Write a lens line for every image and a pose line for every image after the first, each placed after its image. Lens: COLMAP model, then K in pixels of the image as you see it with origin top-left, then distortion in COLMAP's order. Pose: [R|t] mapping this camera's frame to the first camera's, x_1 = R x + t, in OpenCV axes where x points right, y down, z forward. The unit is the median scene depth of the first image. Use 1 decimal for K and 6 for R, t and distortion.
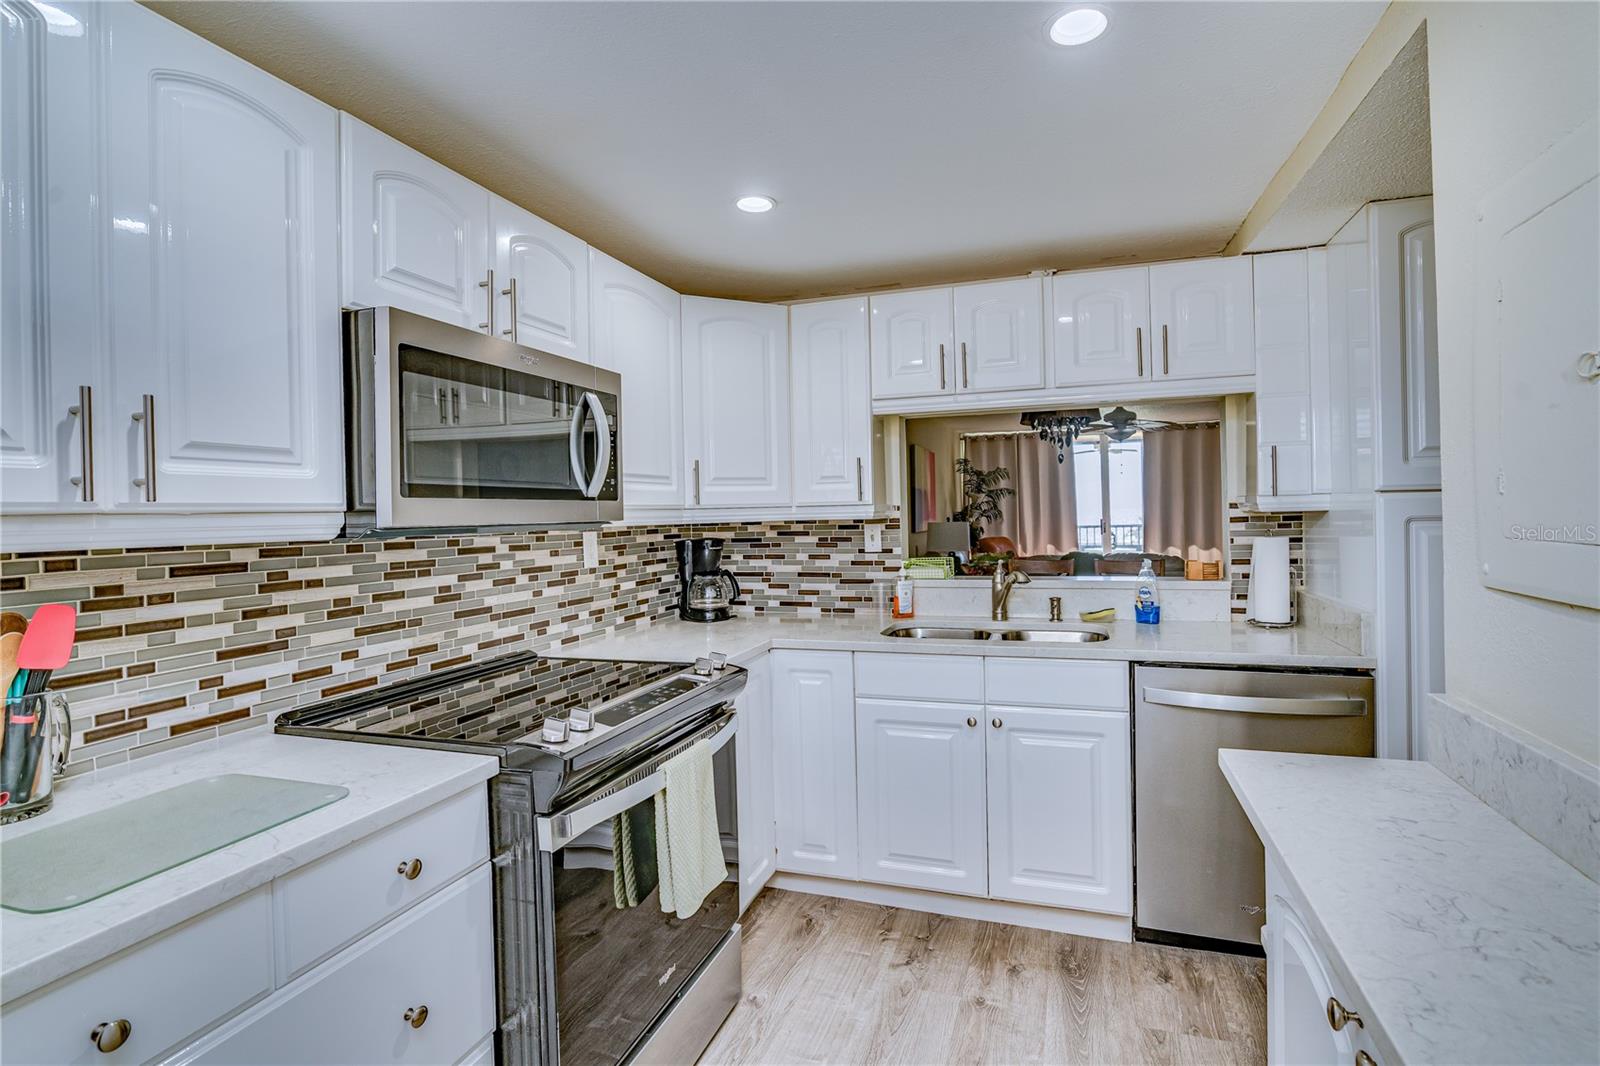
lens RADIAL K [[771.1, 0, 832.9], [0, 771.1, 511.0], [0, 0, 1]] dist [-0.012792, 0.000472]
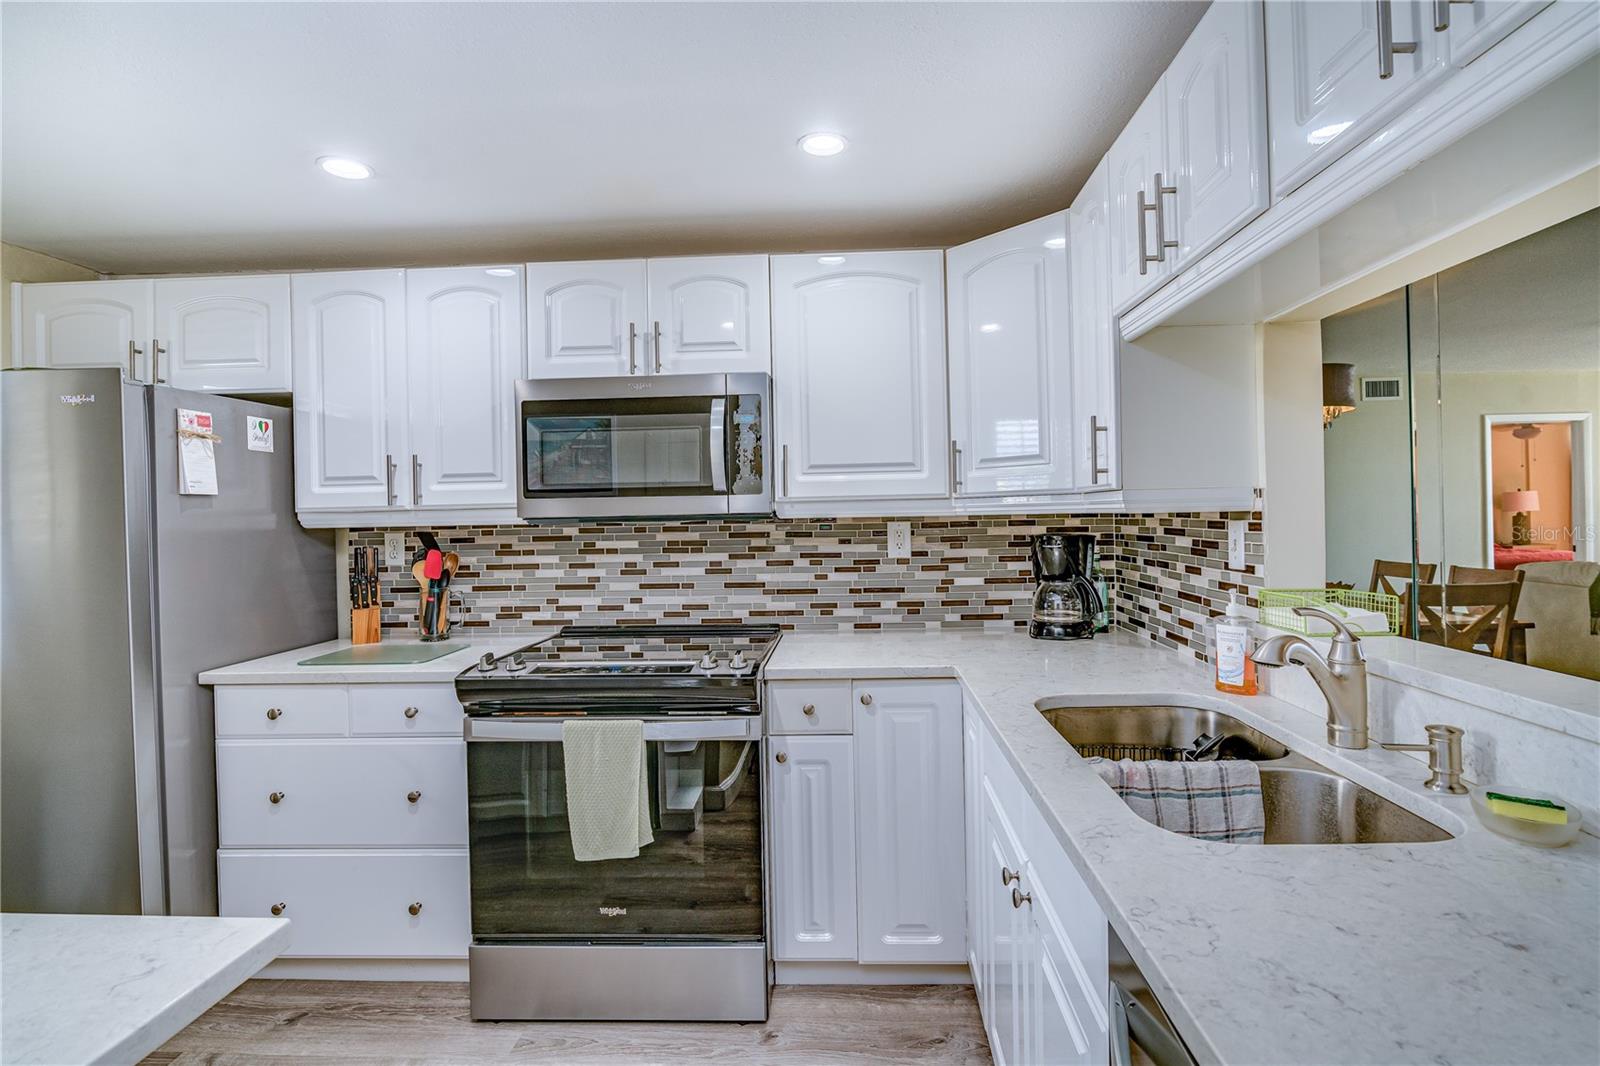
lens RADIAL K [[771.1, 0, 821.8], [0, 771.1, 510.7], [0, 0, 1]] dist [-0.012792, 0.000472]
pose [[0.251834, 0.012687, -0.967687, 0.766448], [0.015398, 0.999735, 0.017114, -0.007179], [0.967648, -0.019210, 0.251572, 0.811196]]
